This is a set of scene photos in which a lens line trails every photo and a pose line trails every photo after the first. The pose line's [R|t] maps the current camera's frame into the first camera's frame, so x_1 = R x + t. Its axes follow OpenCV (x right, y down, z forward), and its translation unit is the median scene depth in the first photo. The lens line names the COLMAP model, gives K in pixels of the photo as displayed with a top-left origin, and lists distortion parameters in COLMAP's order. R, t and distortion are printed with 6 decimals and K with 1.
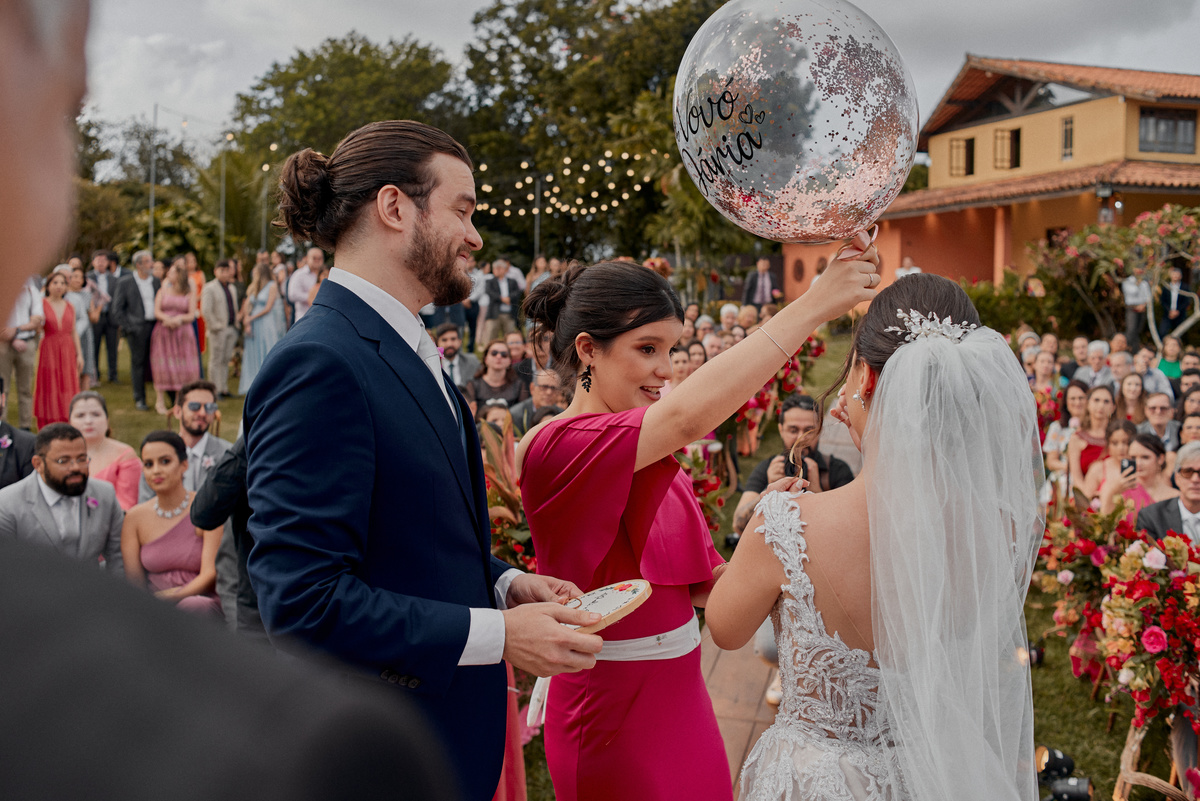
lens RADIAL K [[1221.3, 0, 606.0], [0, 1221.3, 408.3], [0, 0, 1]] dist [-0.045347, 0.000000]
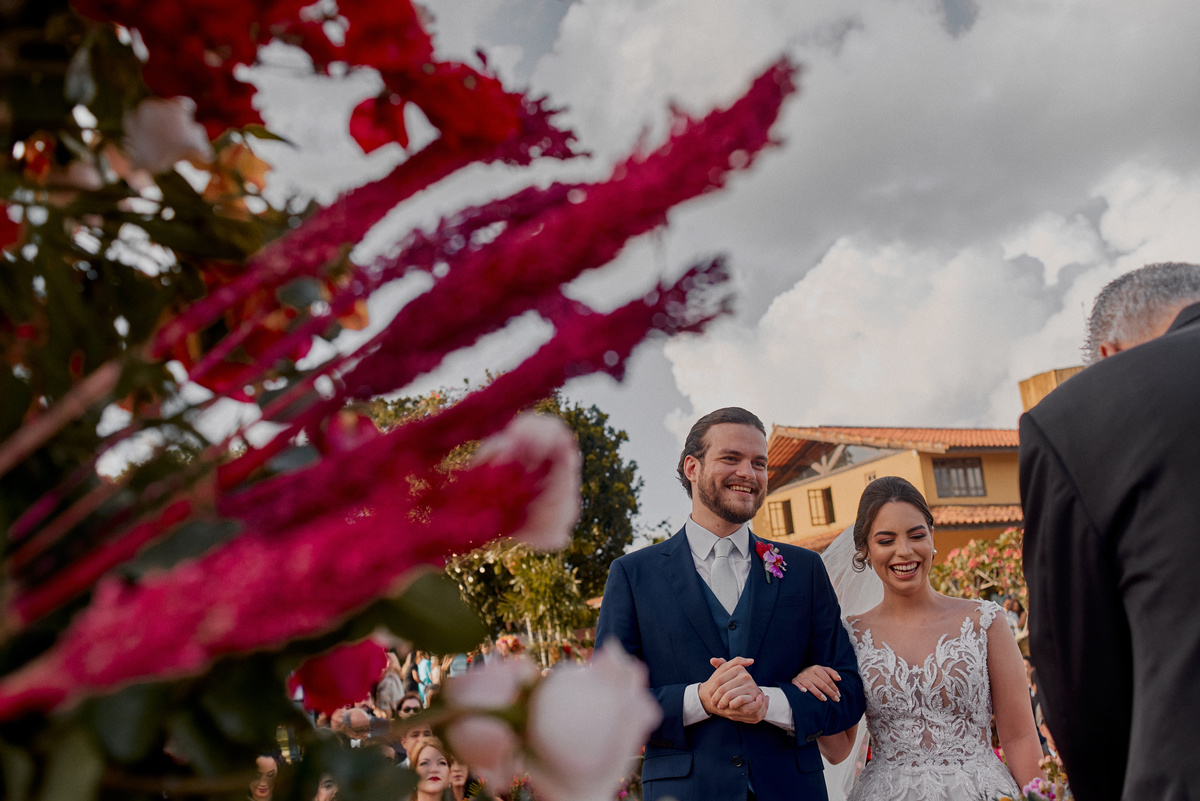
lens RADIAL K [[1221.3, 0, 612.7], [0, 1221.3, 408.5], [0, 0, 1]] dist [-0.045347, 0.000000]
pose [[0.985859, -0.061509, 0.155880, -0.019137], [0.106705, 0.947662, -0.300915, 0.012448], [-0.129213, 0.313293, 0.940825, -0.030734]]
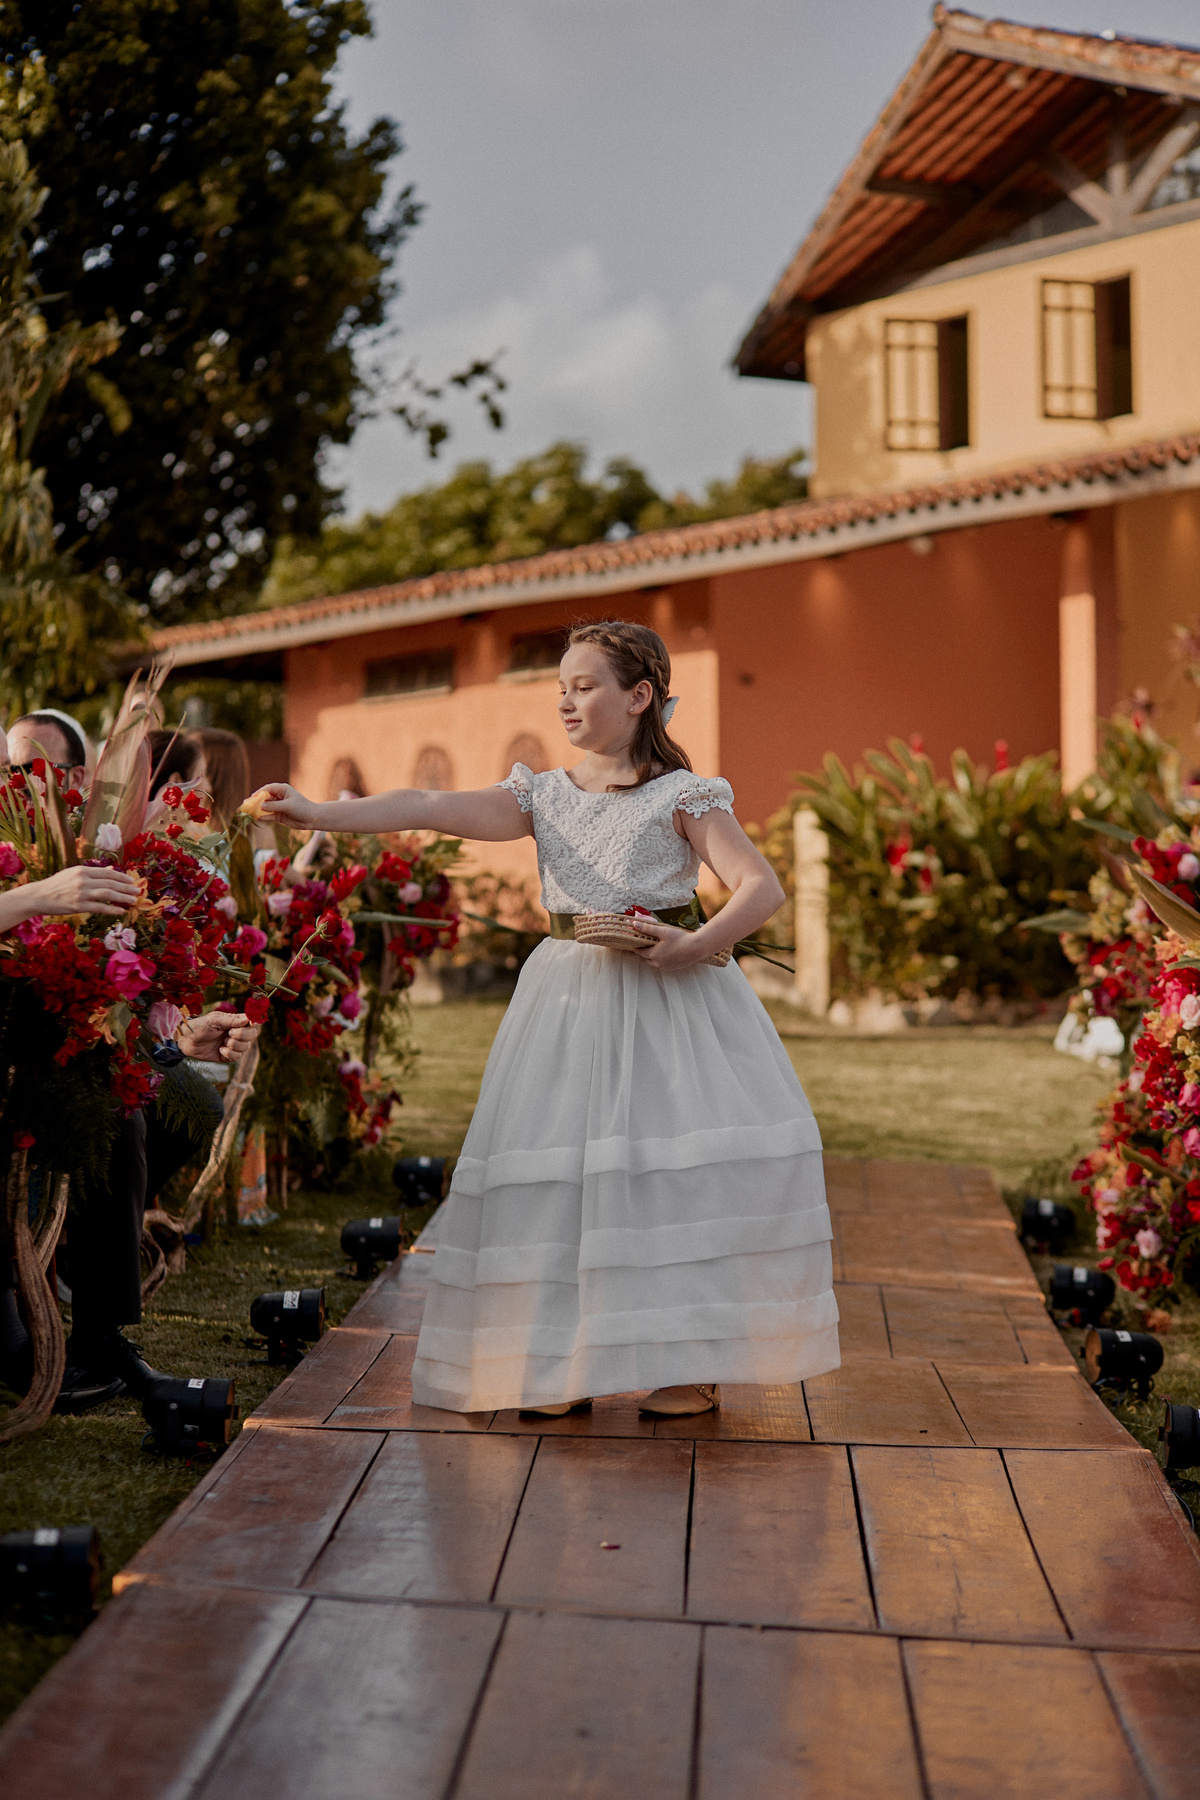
lens RADIAL K [[4380.5, 0, 612.2], [0, 4380.5, 907.3], [0, 0, 1]] dist [-0.084418, 0.000000]
pose [[0.976698, -0.000760, 0.214617, 0.011330], [0.023934, 0.994142, -0.105401, 0.019596], [-0.213280, 0.108082, 0.970994, 0.074737]]
